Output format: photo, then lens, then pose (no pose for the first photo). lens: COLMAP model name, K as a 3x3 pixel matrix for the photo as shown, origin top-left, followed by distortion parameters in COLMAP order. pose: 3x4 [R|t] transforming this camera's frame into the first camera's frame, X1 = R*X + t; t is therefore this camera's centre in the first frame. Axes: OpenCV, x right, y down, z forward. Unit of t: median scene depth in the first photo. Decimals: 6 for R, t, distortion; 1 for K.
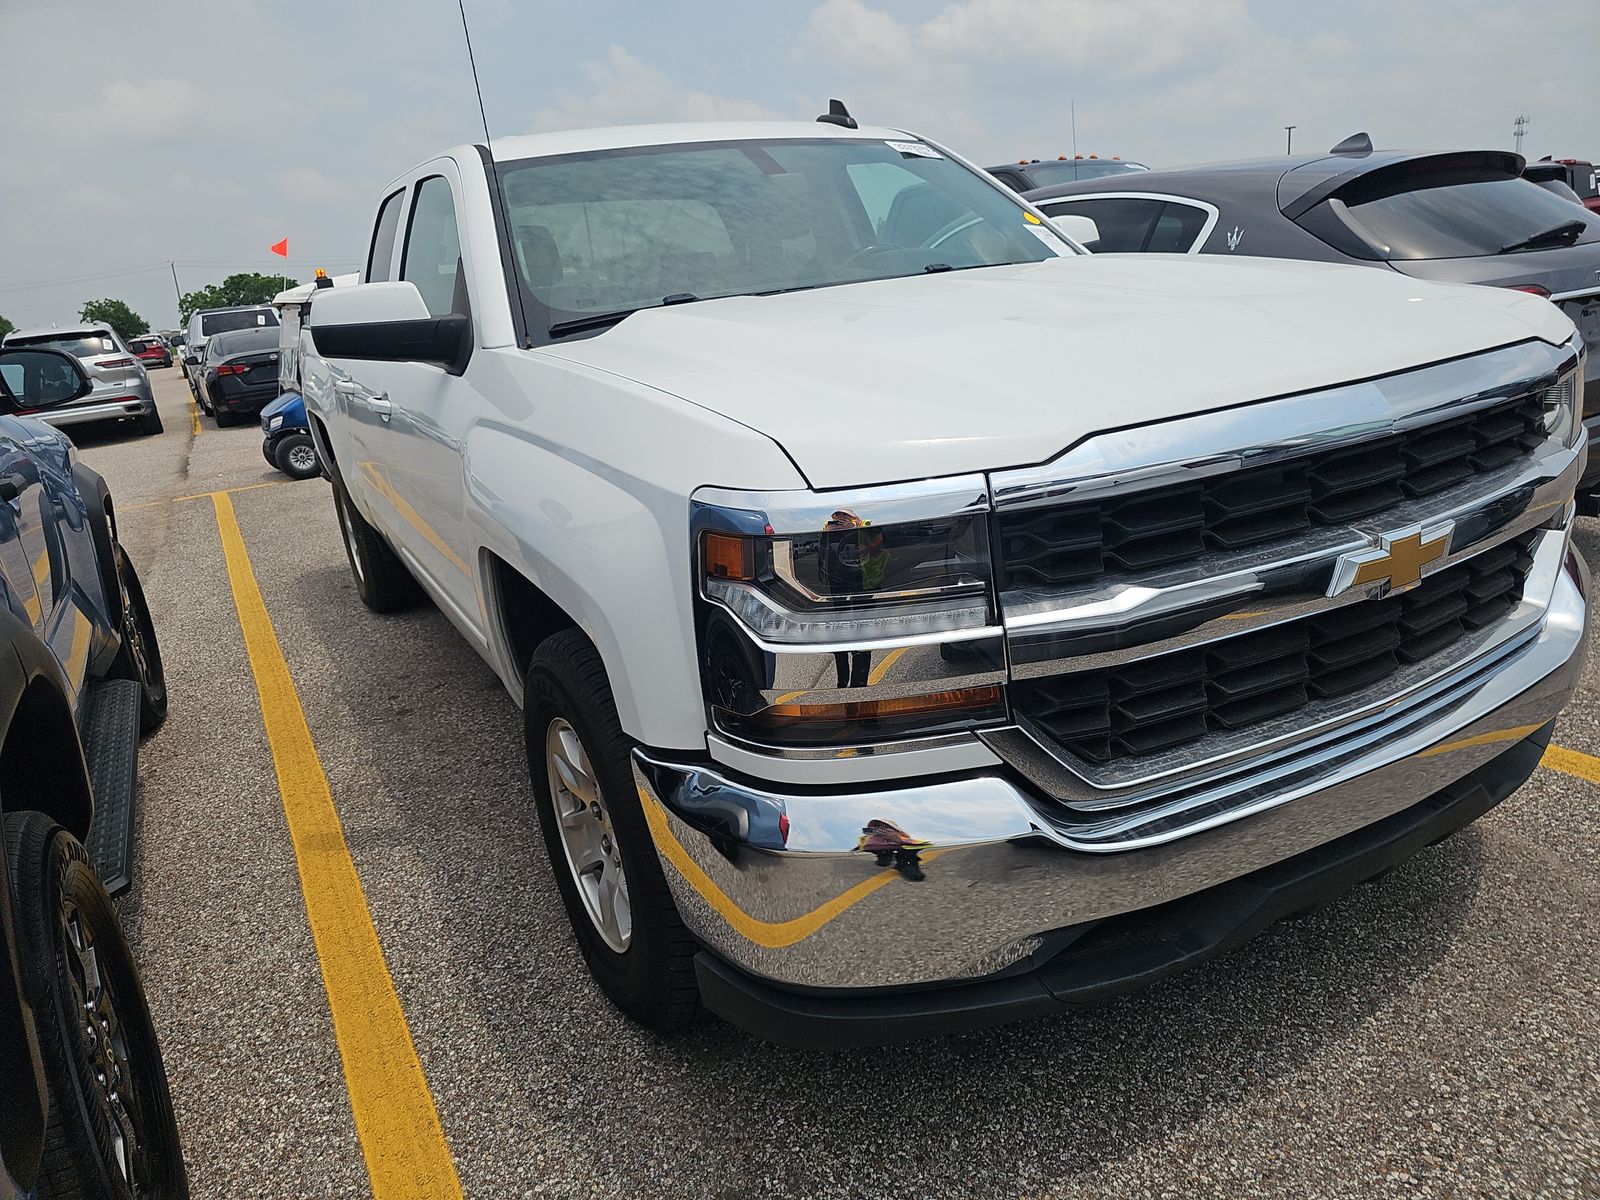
lens RADIAL K [[1067.6, 0, 800.0], [0, 1067.6, 600.0], [0, 0, 1]] dist [0.037266, -0.028204]
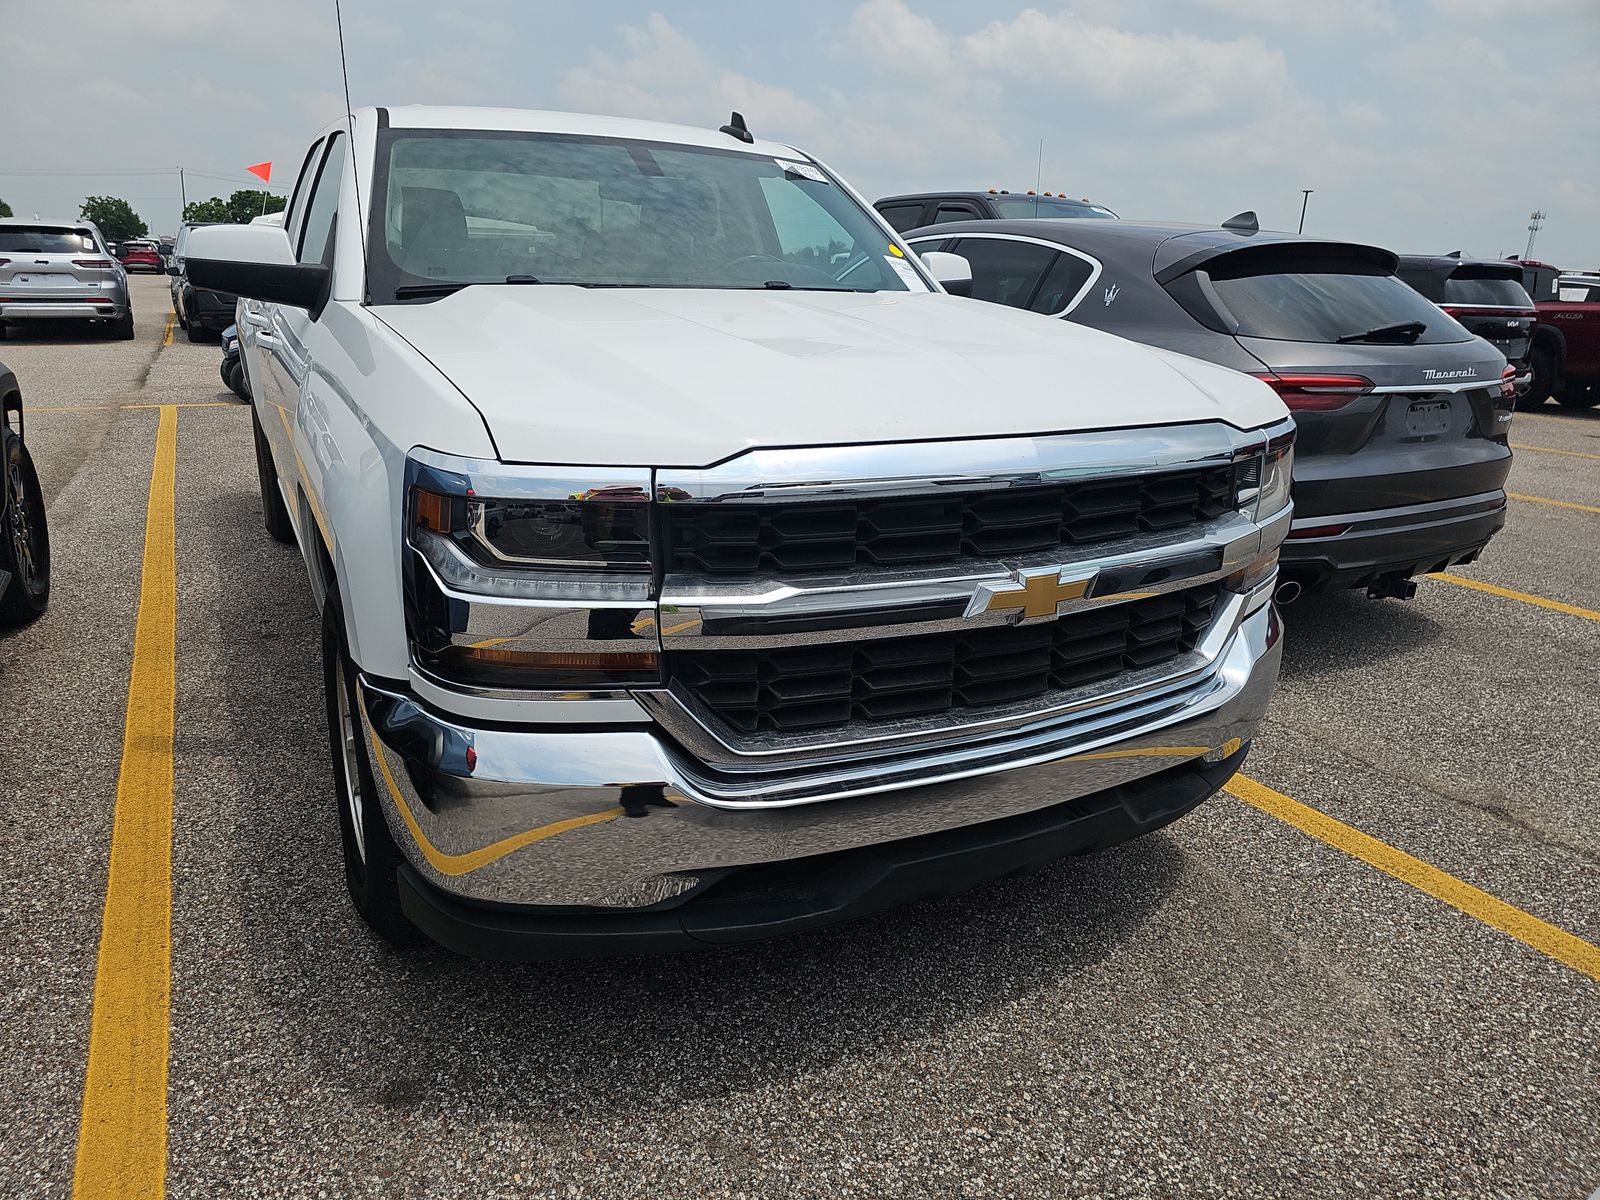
lens RADIAL K [[1072.9, 0, 800.0], [0, 1072.9, 600.0], [0, 0, 1]] dist [0.051197, -0.037775]
pose [[0.991156, 0.131501, 0.017813, 0.226325], [-0.131567, 0.991304, 0.002544, -0.000800], [-0.017324, -0.004865, 0.999838, -0.114731]]
